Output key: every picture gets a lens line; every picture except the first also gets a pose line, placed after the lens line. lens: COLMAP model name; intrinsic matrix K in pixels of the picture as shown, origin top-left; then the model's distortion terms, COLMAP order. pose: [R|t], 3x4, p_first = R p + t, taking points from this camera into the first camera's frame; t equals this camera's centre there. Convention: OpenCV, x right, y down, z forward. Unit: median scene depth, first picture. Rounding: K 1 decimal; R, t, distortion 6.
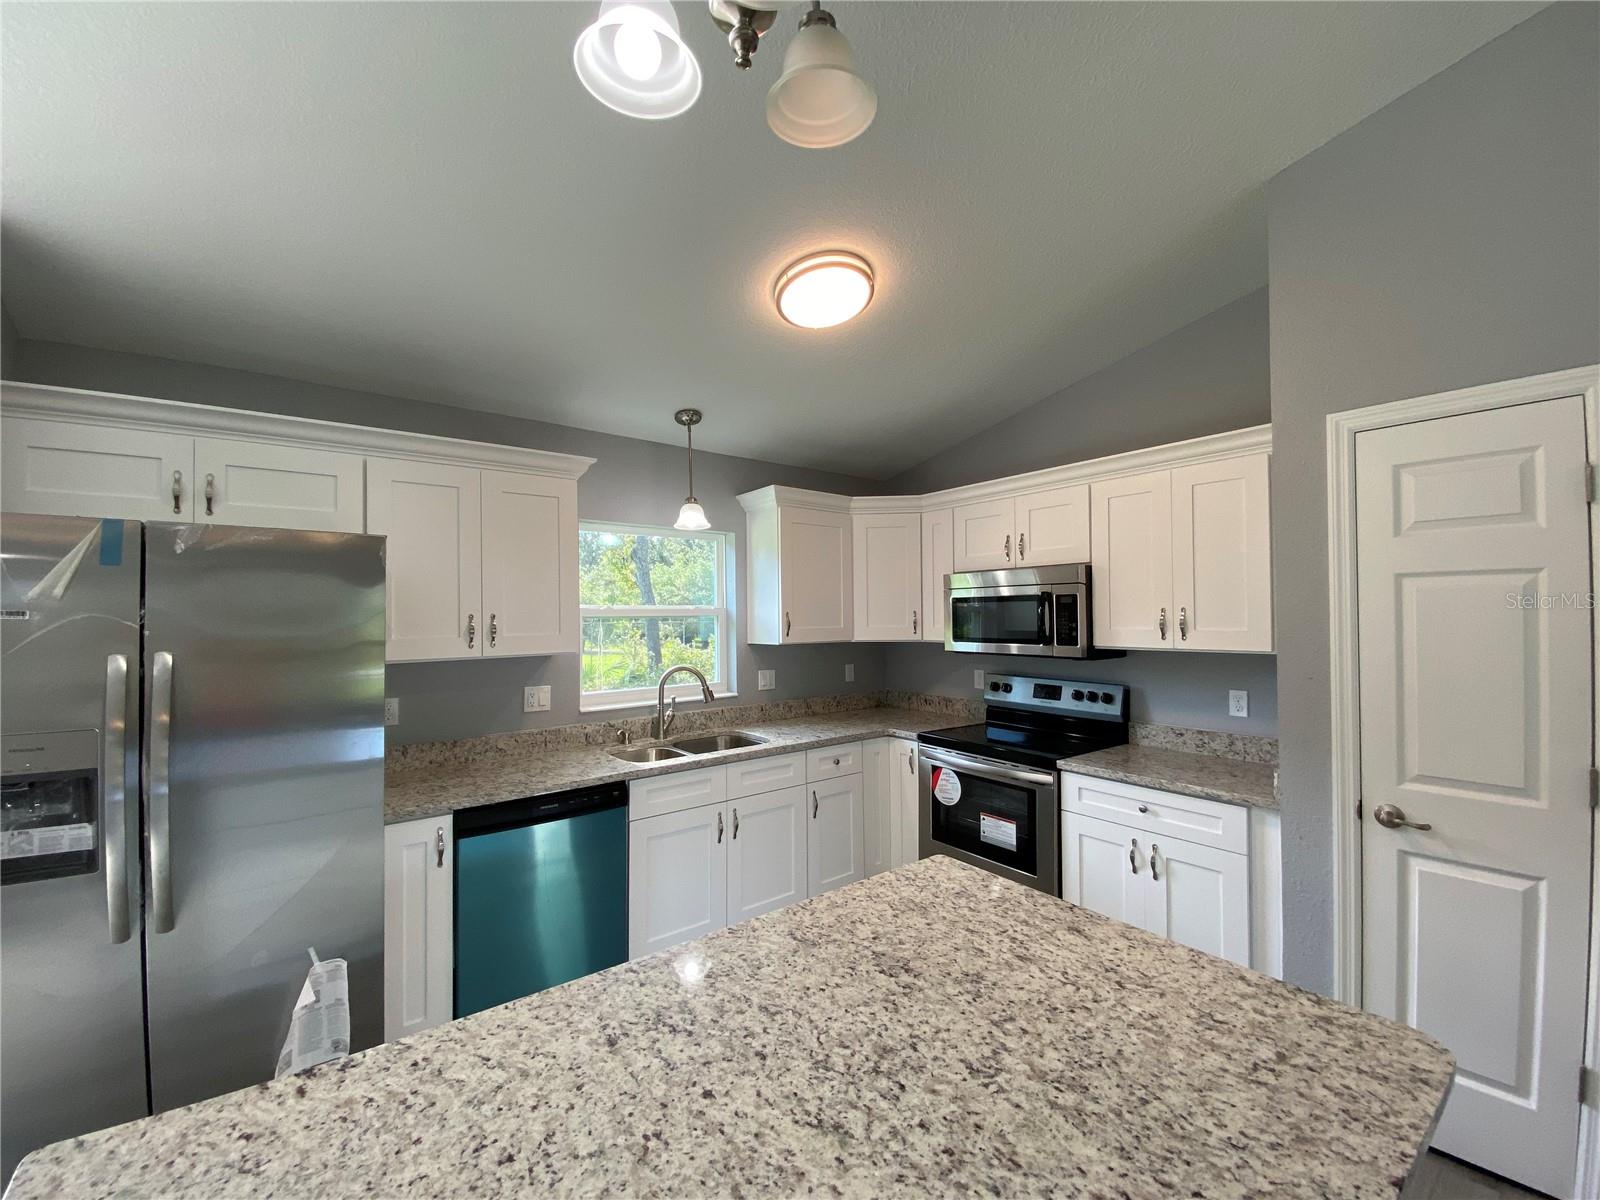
lens RADIAL K [[648.1, 0, 796.8], [0, 648.1, 605.8], [0, 0, 1]] dist [0.022392, -0.019879]
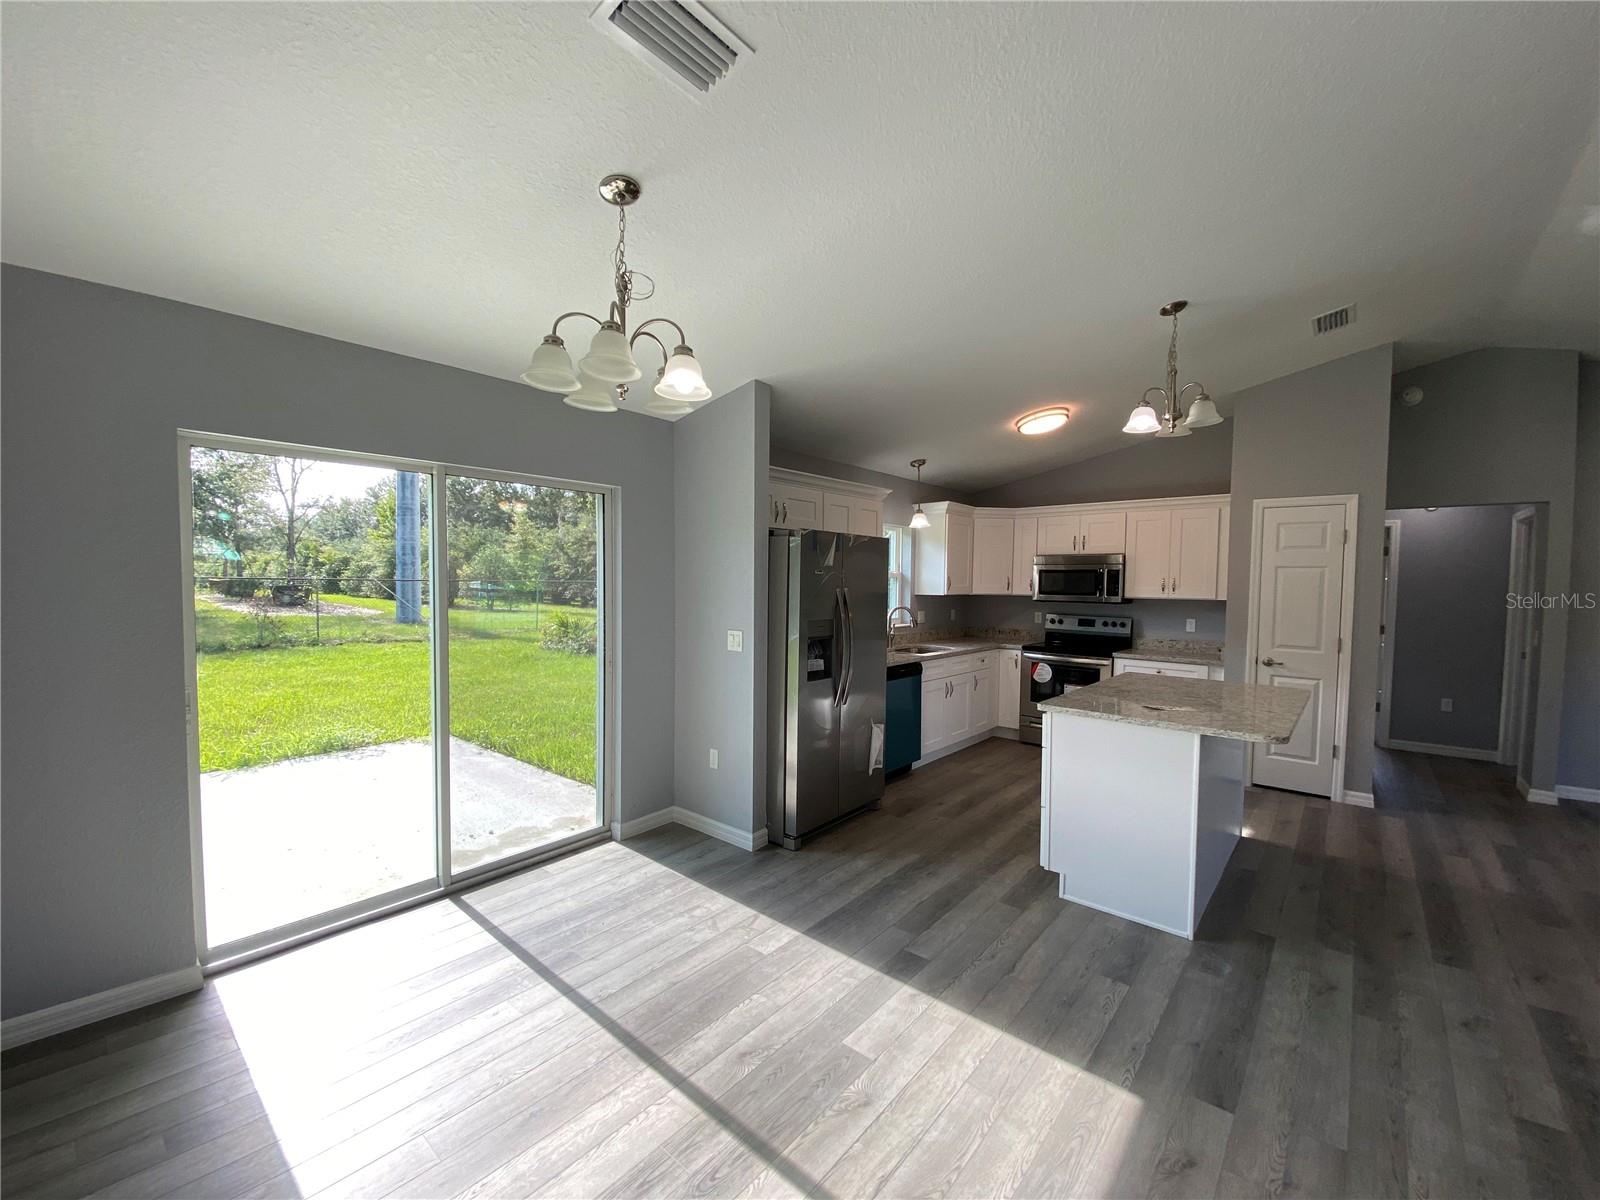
lens RADIAL K [[648.1, 0, 796.8], [0, 648.1, 605.8], [0, 0, 1]] dist [0.022392, -0.019879]
pose [[0.978084, 0.011557, 0.207888, -1.111561], [-0.022828, 0.998391, 0.051899, 0.012653], [-0.206954, -0.055507, 0.976775, -0.857673]]
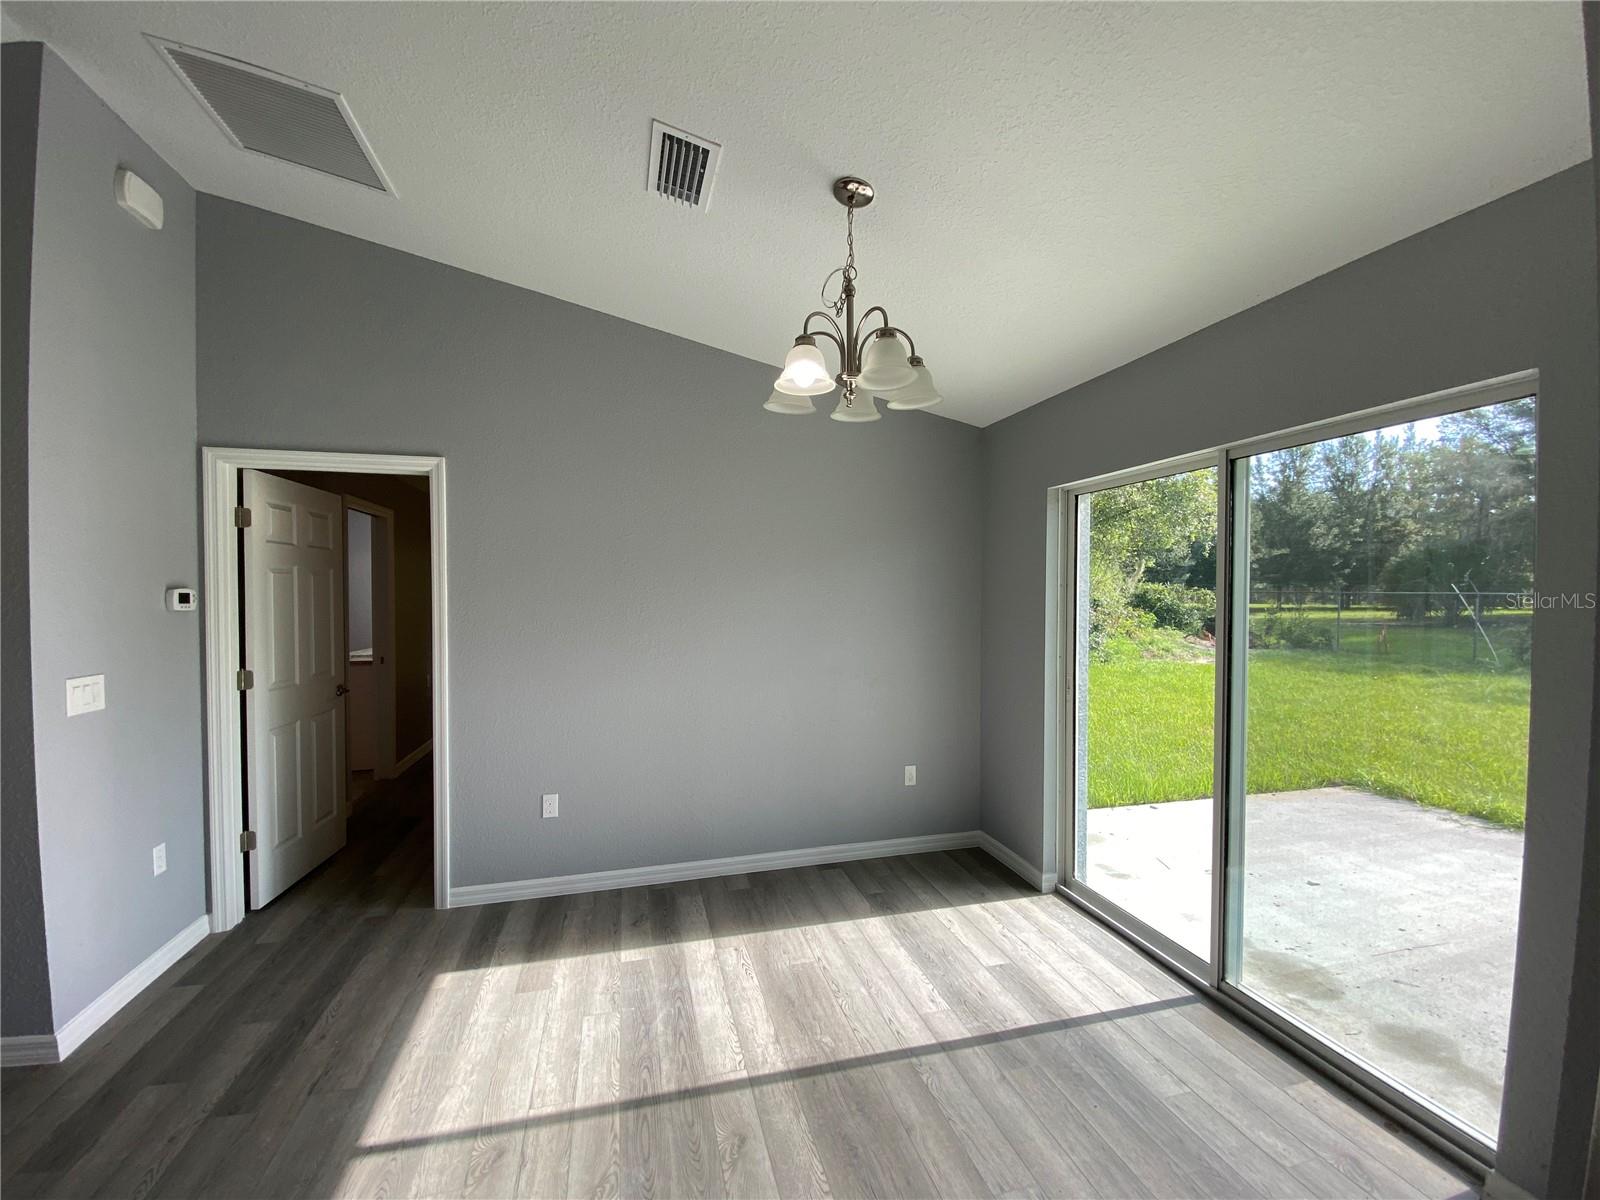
lens RADIAL K [[651.8, 0, 795.0], [0, 651.8, 608.1], [0, 0, 1]] dist [0.019120, -0.015988]
pose [[-0.385494, 0.033590, -0.922099, -0.353508], [0.013419, 0.999436, 0.030798, 0.024503], [0.922613, -0.000501, -0.385727, 0.303630]]
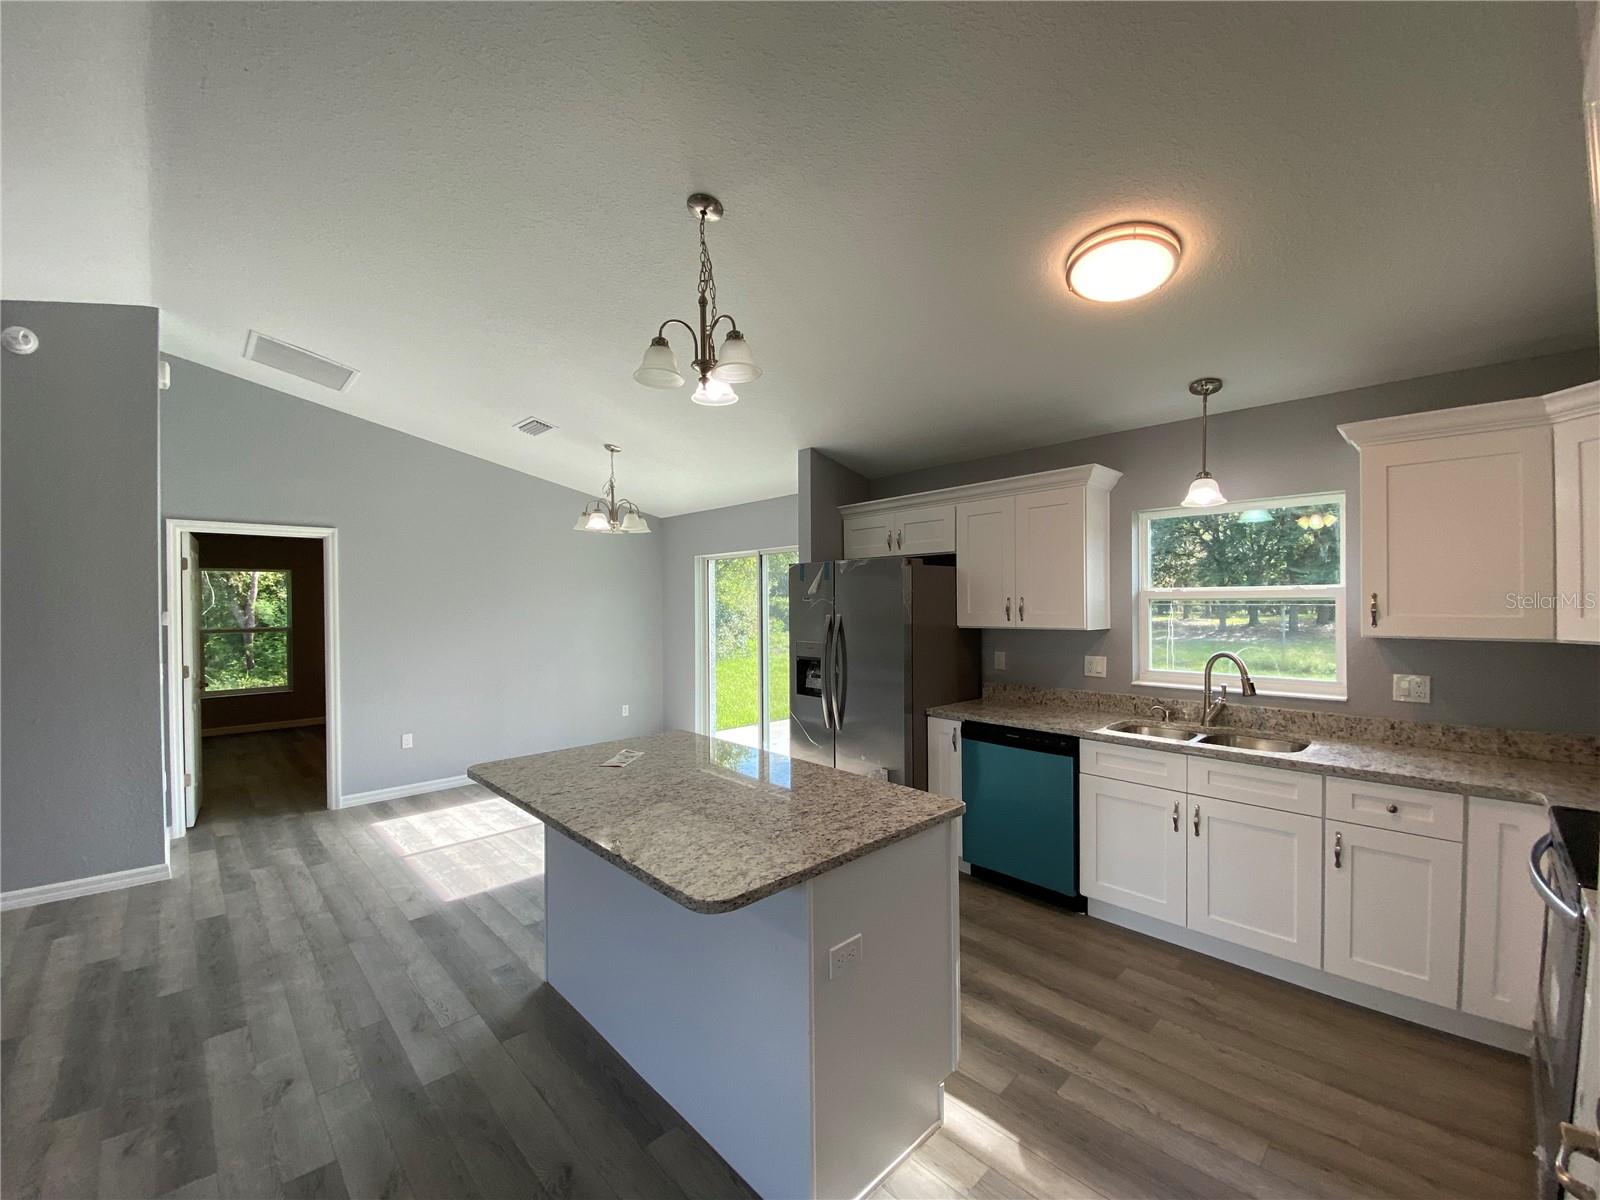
lens RADIAL K [[648.1, 0, 796.8], [0, 648.1, 605.8], [0, 0, 1]] dist [0.022392, -0.019879]
pose [[0.108439, 0.013254, -0.994015, 0.939398], [0.018233, 0.999716, 0.015319, -0.000075], [0.993936, -0.019785, 0.108166, 0.395588]]
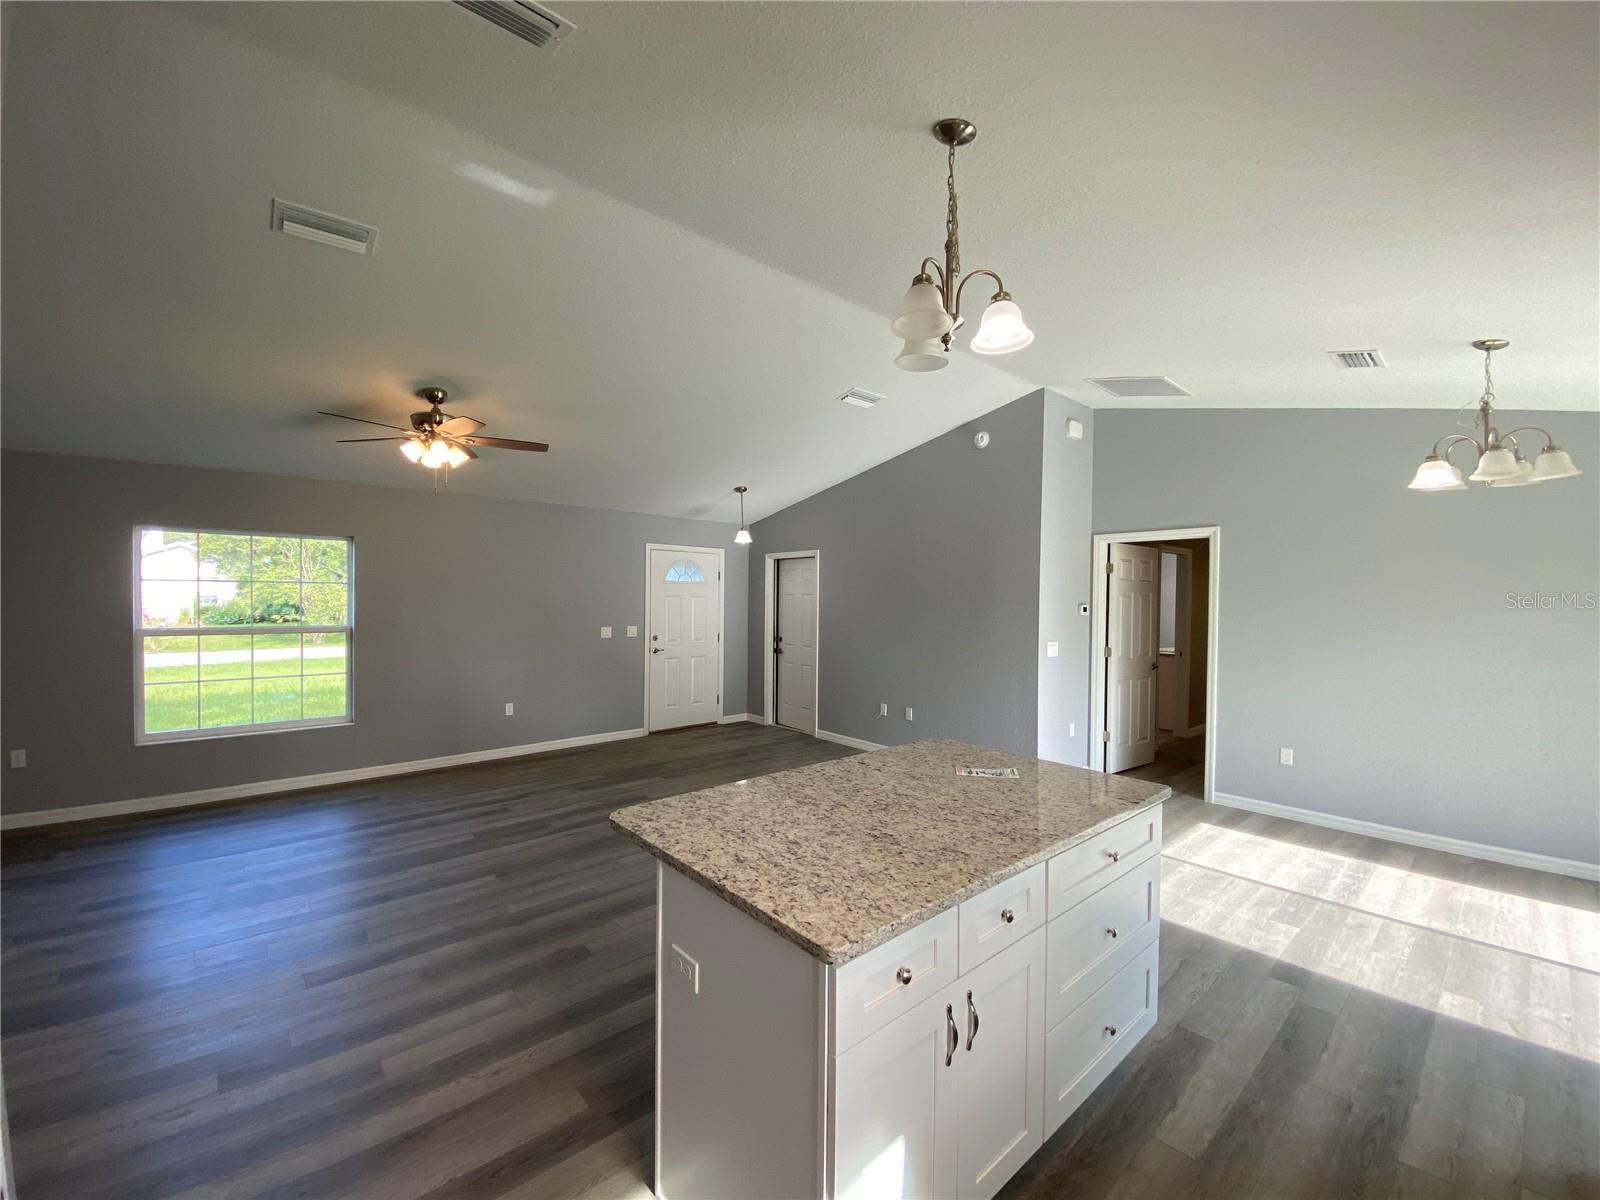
lens RADIAL K [[643.0, 0, 800.0], [0, 643.0, 600.0], [0, 0, 1]] dist [0.027640, -0.021531]
pose [[-0.997555, -0.001949, -0.069865, 0.210518], [-0.001563, 0.999983, -0.005576, 0.008401], [0.069875, -0.005453, -0.997541, 1.165997]]
